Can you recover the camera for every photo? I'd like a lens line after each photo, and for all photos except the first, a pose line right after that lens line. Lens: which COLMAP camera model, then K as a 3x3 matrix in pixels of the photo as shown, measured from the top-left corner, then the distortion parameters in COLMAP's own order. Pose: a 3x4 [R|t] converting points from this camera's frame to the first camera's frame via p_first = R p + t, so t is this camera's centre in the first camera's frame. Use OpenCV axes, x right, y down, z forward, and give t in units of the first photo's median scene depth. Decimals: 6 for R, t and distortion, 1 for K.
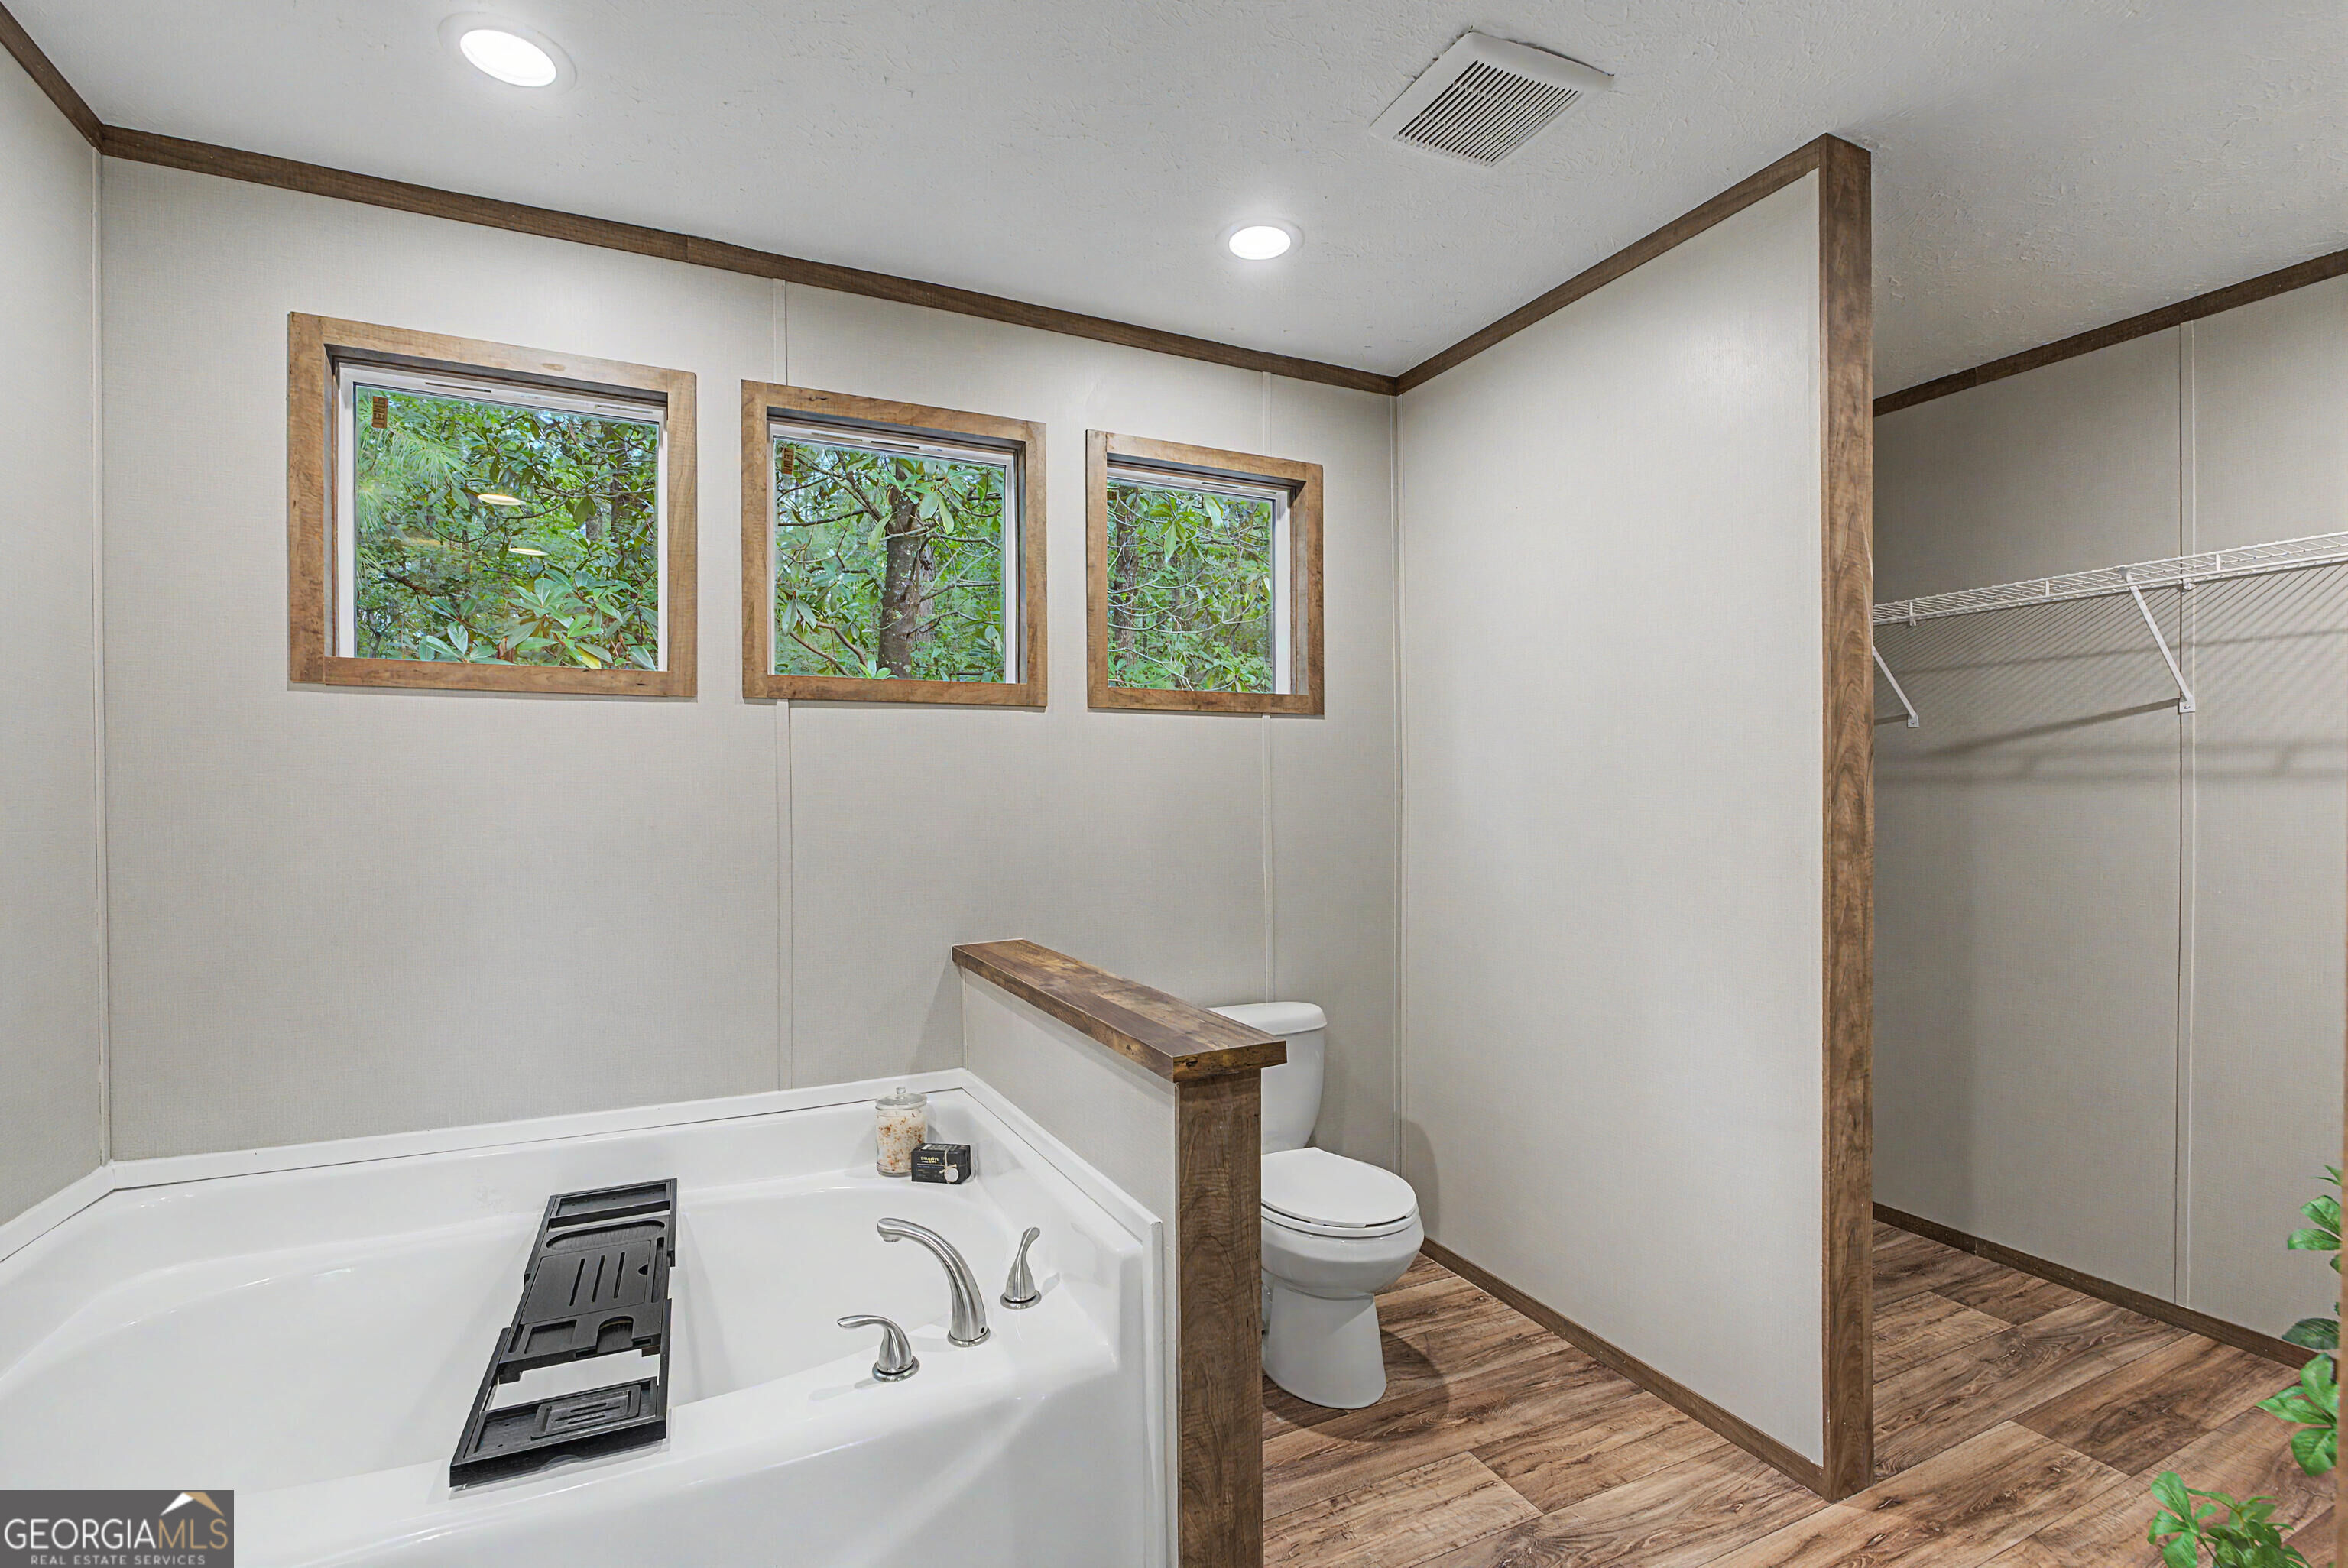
lens RADIAL K [[1035.2, 0, 1177.5], [0, 1035.2, 795.5], [0, 0, 1]] dist [-0.008684, 0.001186]
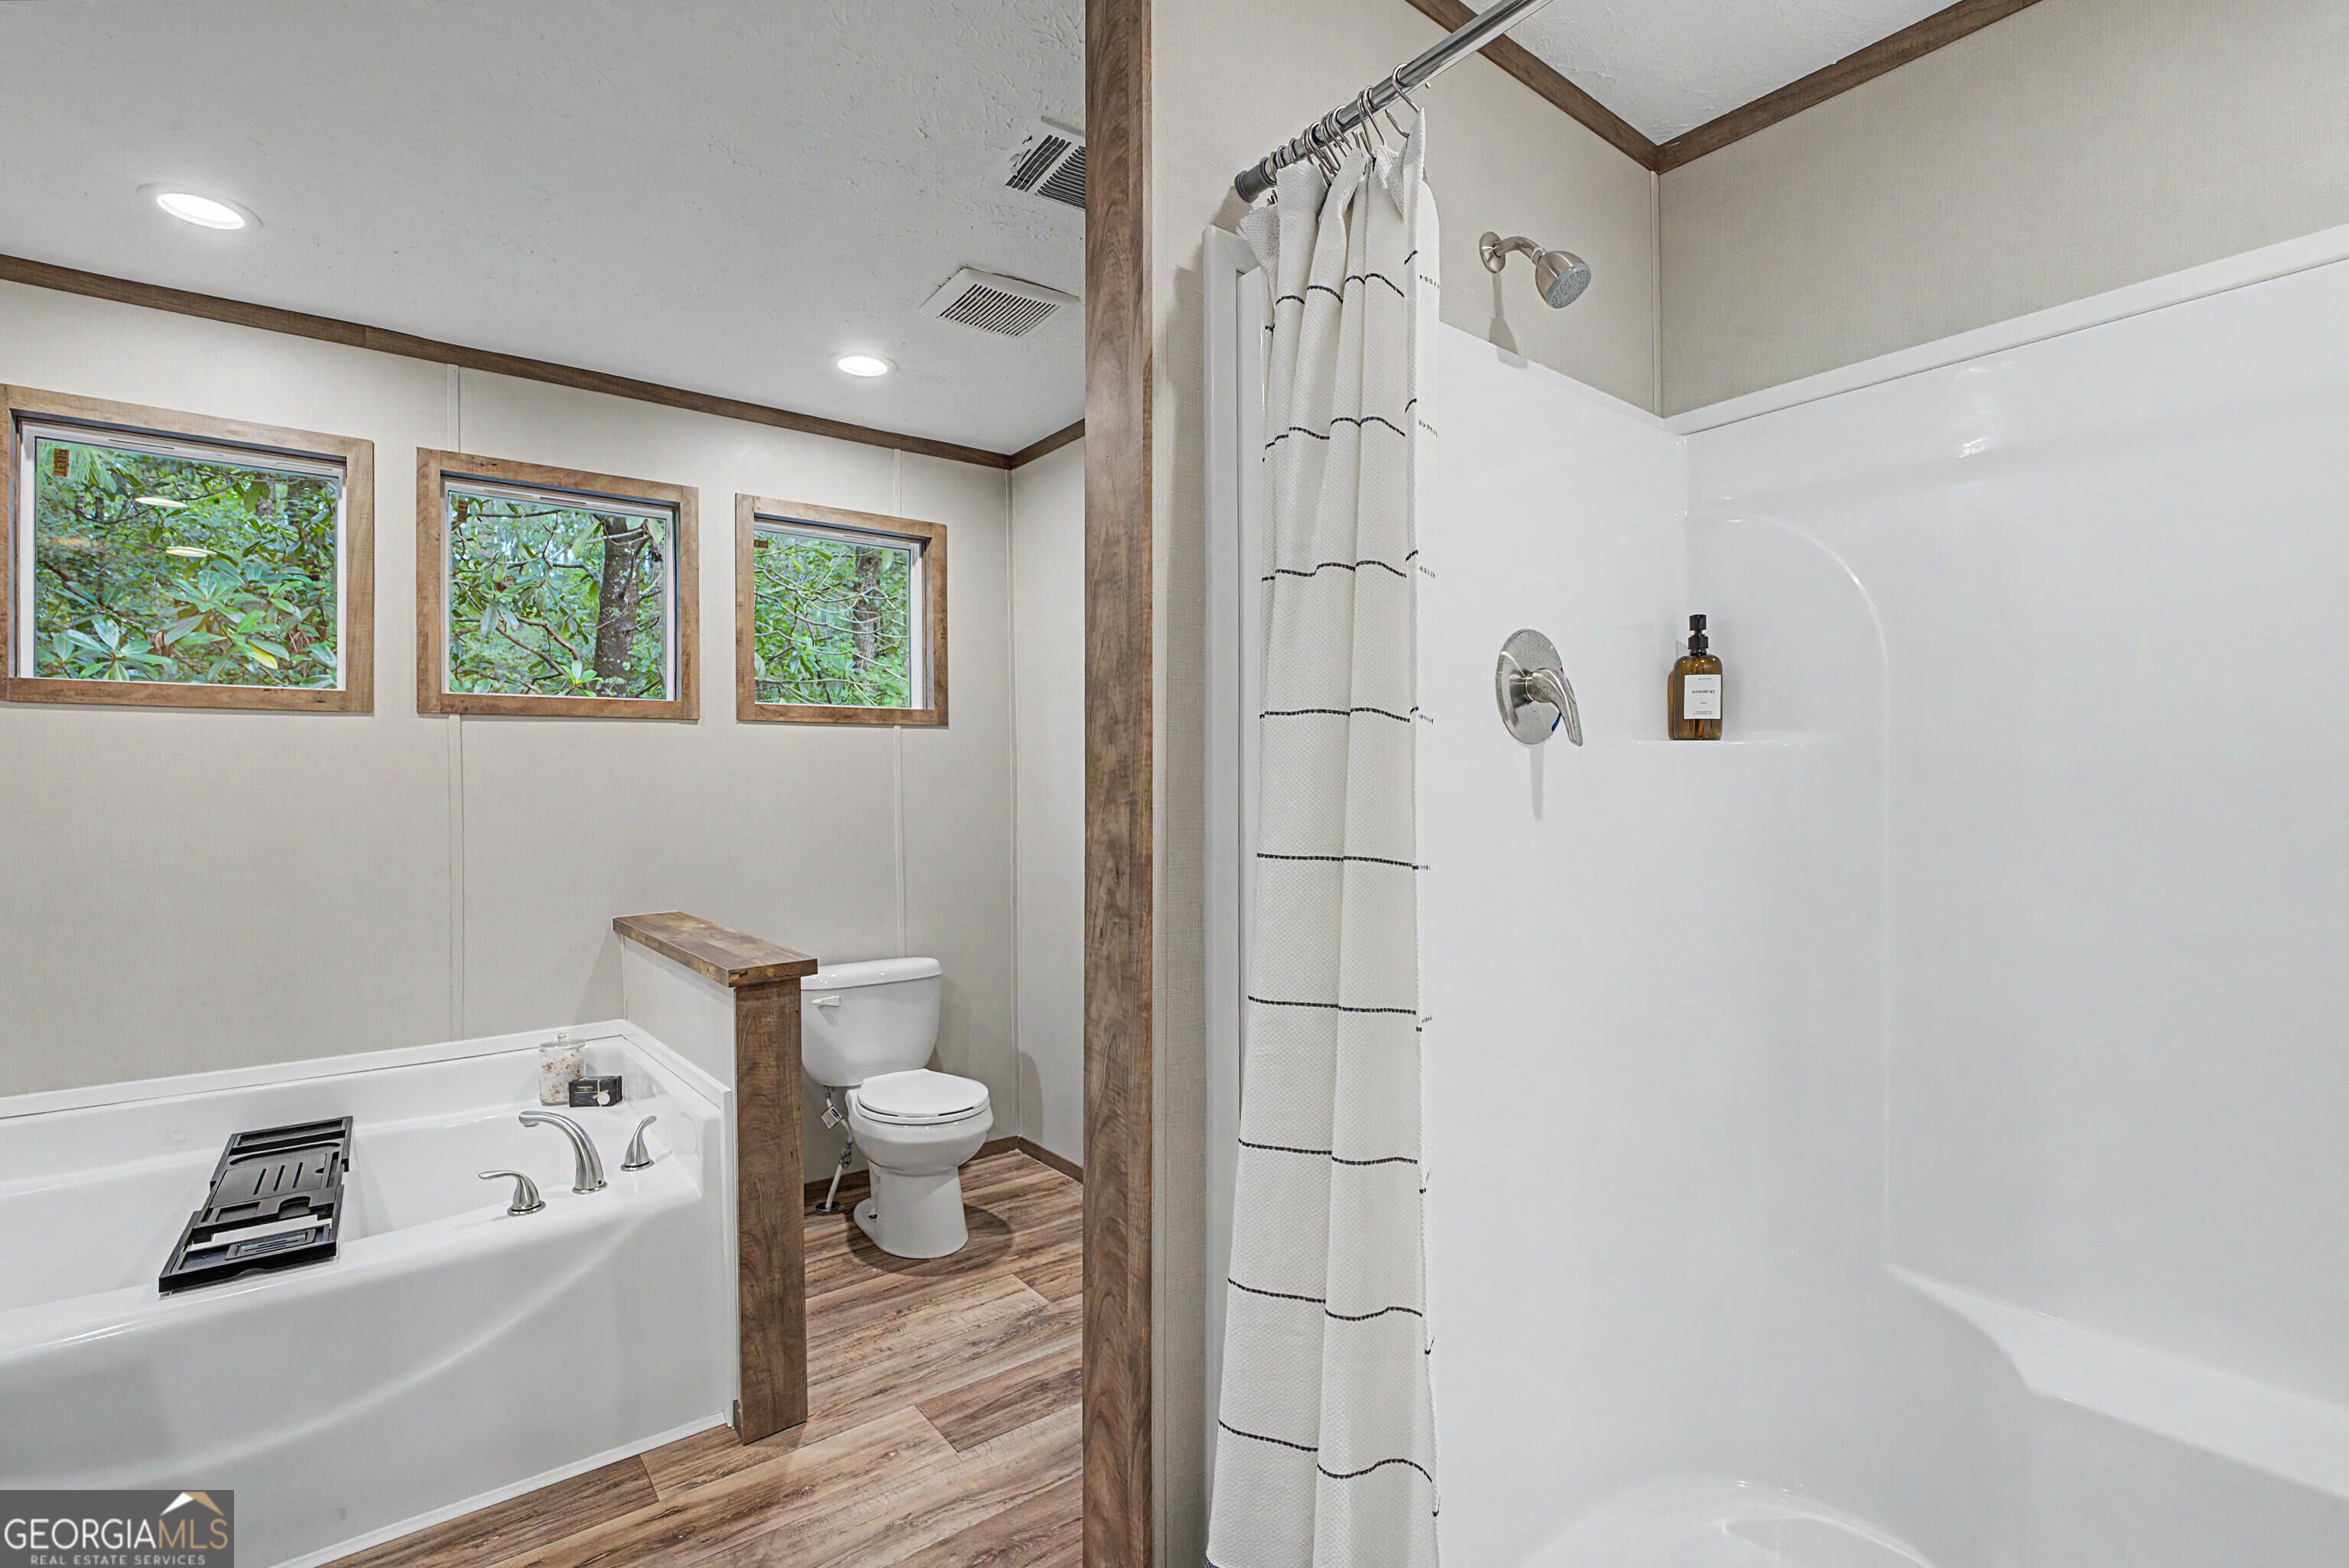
lens RADIAL K [[1035.6, 0, 1162.5], [0, 1035.6, 776.0], [0, 0, 1]] dist [-0.008684, 0.001186]
pose [[0.979278, -0.004064, 0.202478, 0.186397], [0.006830, 0.999893, -0.012964, 0.000023], [-0.202404, 0.014079, 0.979201, -0.349566]]
